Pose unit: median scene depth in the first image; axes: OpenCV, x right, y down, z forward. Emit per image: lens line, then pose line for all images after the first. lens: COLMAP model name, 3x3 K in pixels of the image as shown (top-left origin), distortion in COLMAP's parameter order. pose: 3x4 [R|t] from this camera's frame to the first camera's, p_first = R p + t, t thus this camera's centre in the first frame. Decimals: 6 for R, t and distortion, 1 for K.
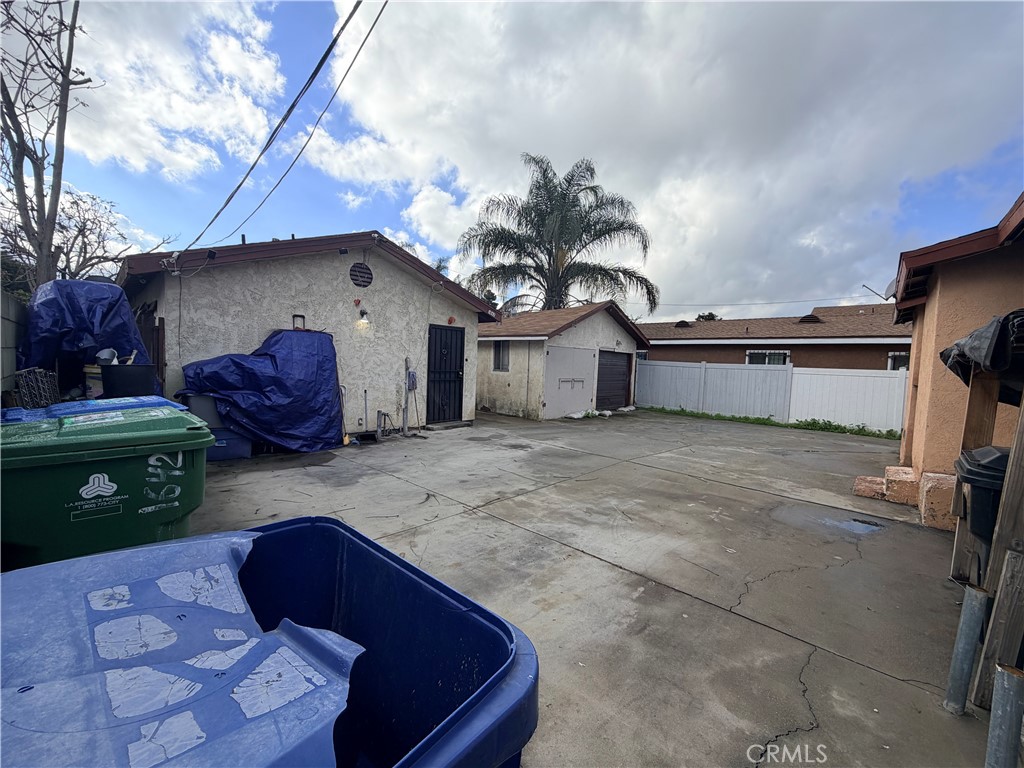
lens RADIAL K [[410.4, 0, 510.4], [0, 410.4, 383.5], [0, 0, 1]] dist [-0.002001, 0.001122]
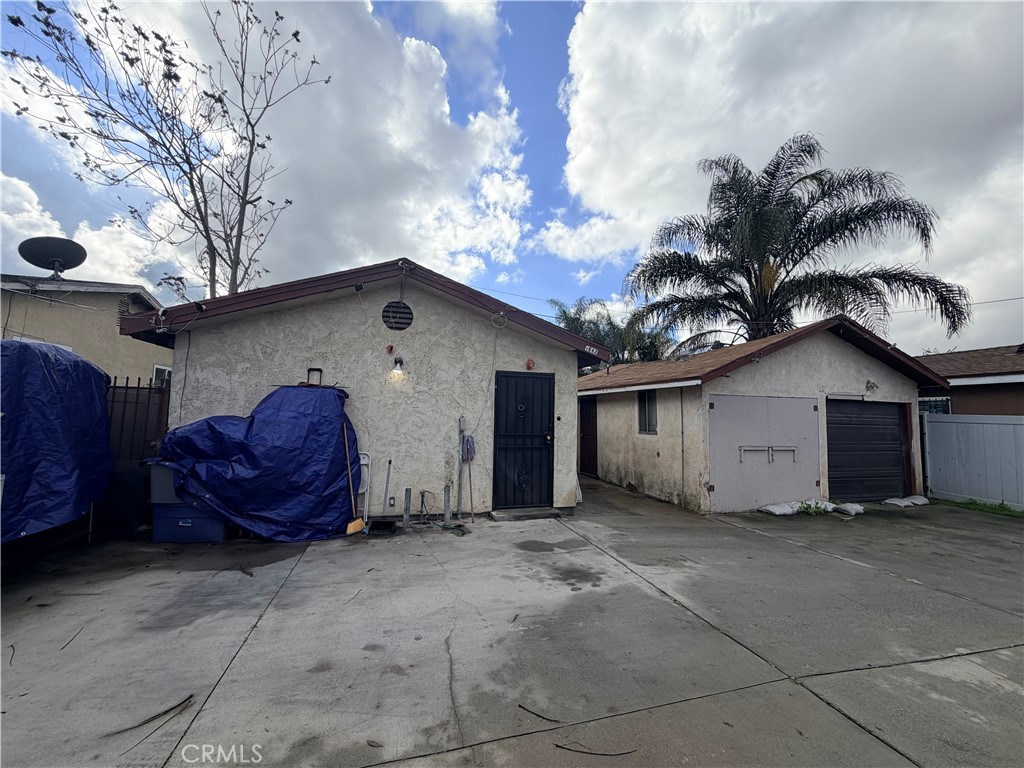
lens RADIAL K [[410.4, 0, 509.7], [0, 410.4, 384.7], [0, 0, 1]] dist [-0.002001, 0.001122]
pose [[0.855587, -0.057916, -0.514409, 0.199091], [-0.015857, 0.990323, -0.137872, -0.018006], [0.517416, 0.126119, 0.846389, 0.377872]]
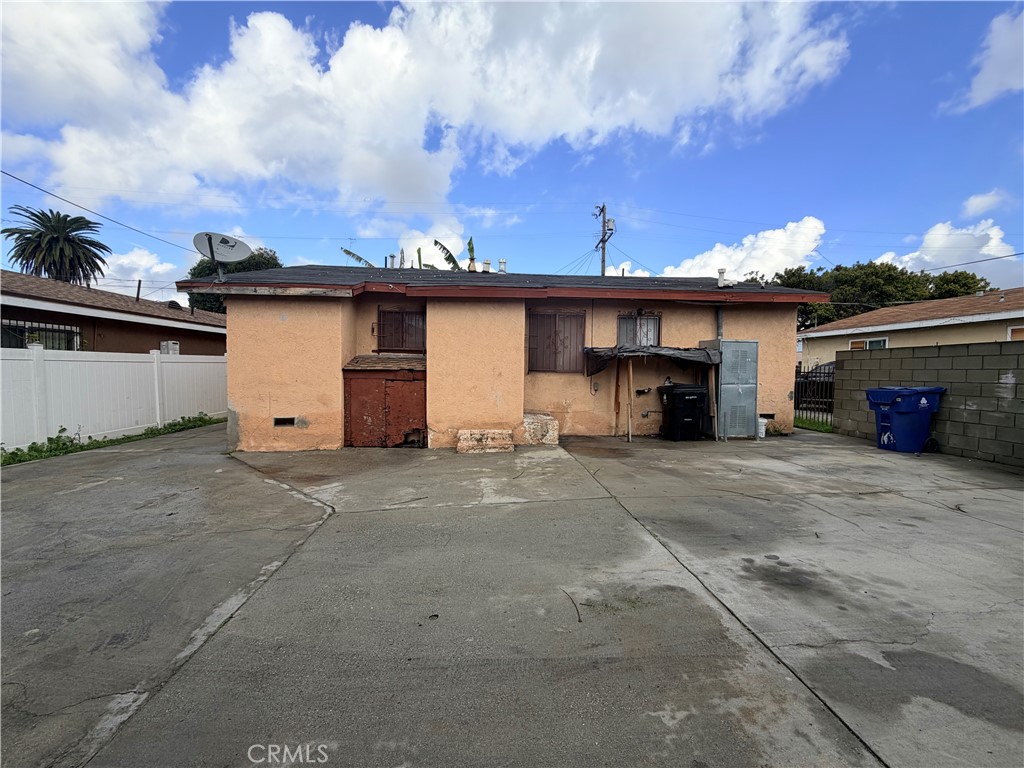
lens RADIAL K [[410.4, 0, 511.2], [0, 410.4, 374.3], [0, 0, 1]] dist [-0.002001, 0.001122]
pose [[-0.732480, -0.051248, 0.678857, -0.035704], [-0.000890, 0.997234, 0.074323, -0.050927], [-0.680788, 0.053836, -0.730499, 1.188727]]
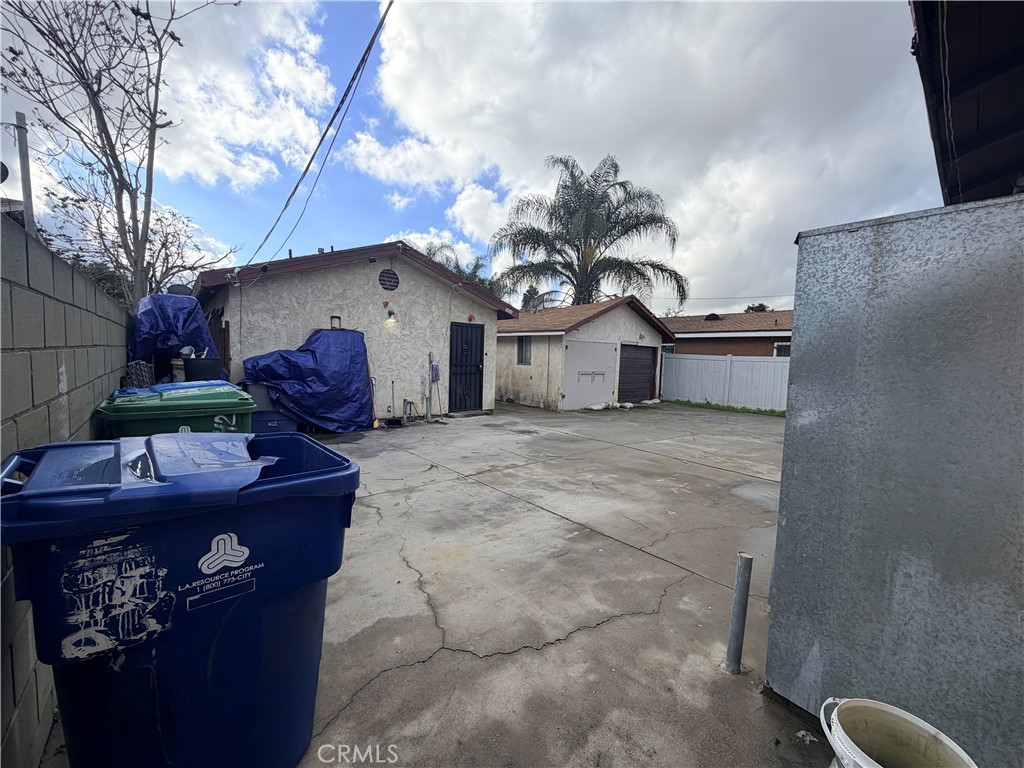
lens RADIAL K [[410.4, 0, 509.5], [0, 410.4, 386.1], [0, 0, 1]] dist [-0.002001, 0.001122]
pose [[0.993965, 0.001136, -0.109691, 0.079491], [0.000813, 0.999843, 0.017725, 0.008673], [0.109693, -0.017707, 0.993808, -0.083136]]
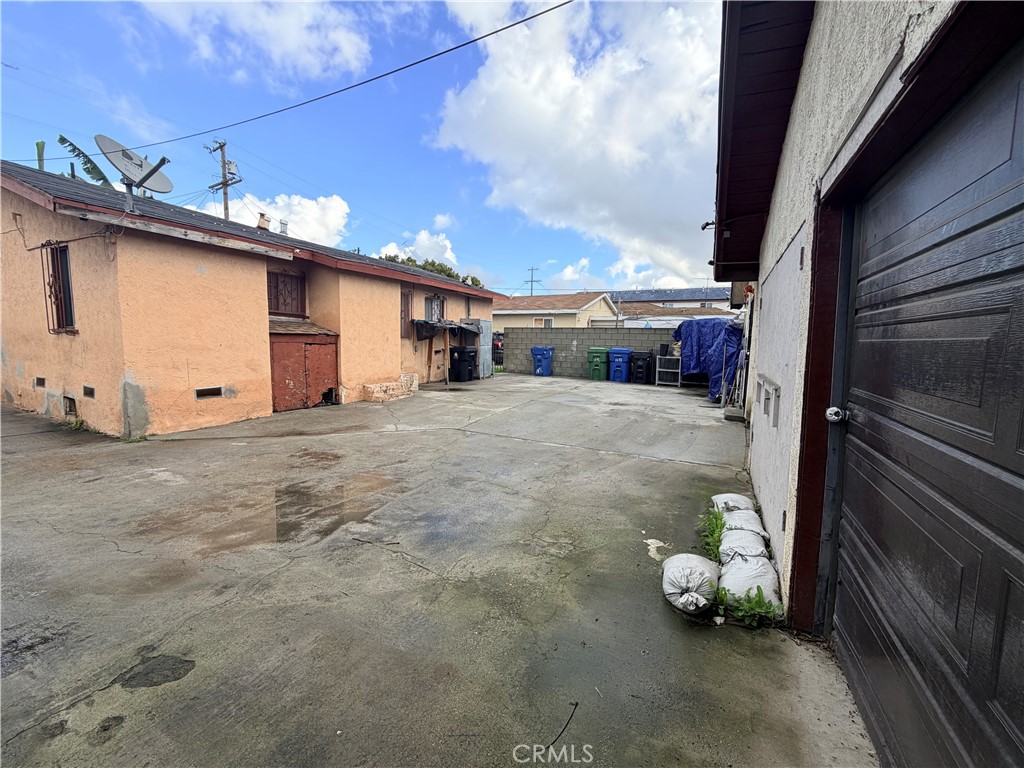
lens RADIAL K [[410.4, 0, 508.5], [0, 410.4, 379.0], [0, 0, 1]] dist [-0.002001, 0.001122]
pose [[-0.963890, -0.035259, -0.263955, 0.548025], [-0.072521, 0.988488, 0.132788, -0.050136], [0.256234, 0.147135, -0.955351, 1.719156]]
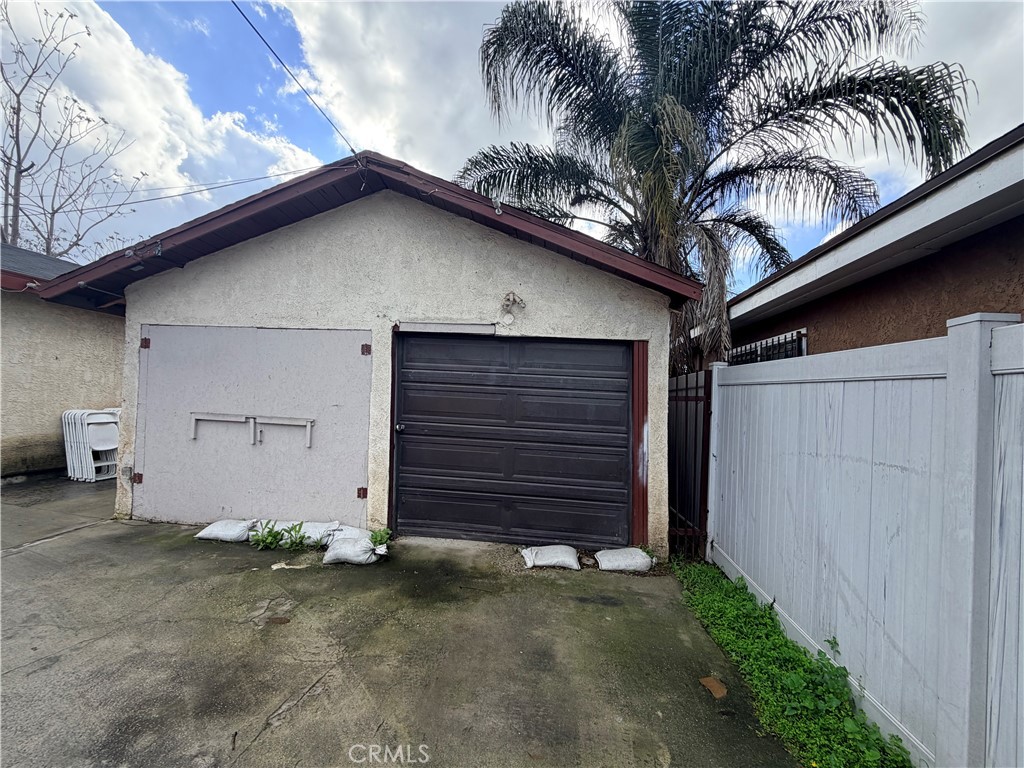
lens RADIAL K [[410.4, 0, 511.1], [0, 410.4, 384.5], [0, 0, 1]] dist [-0.002001, 0.001122]
pose [[0.600520, -0.037059, -0.798751, 0.789532], [-0.066342, 0.993172, -0.095956, -0.027945], [0.796853, 0.110614, 0.593961, 1.367896]]
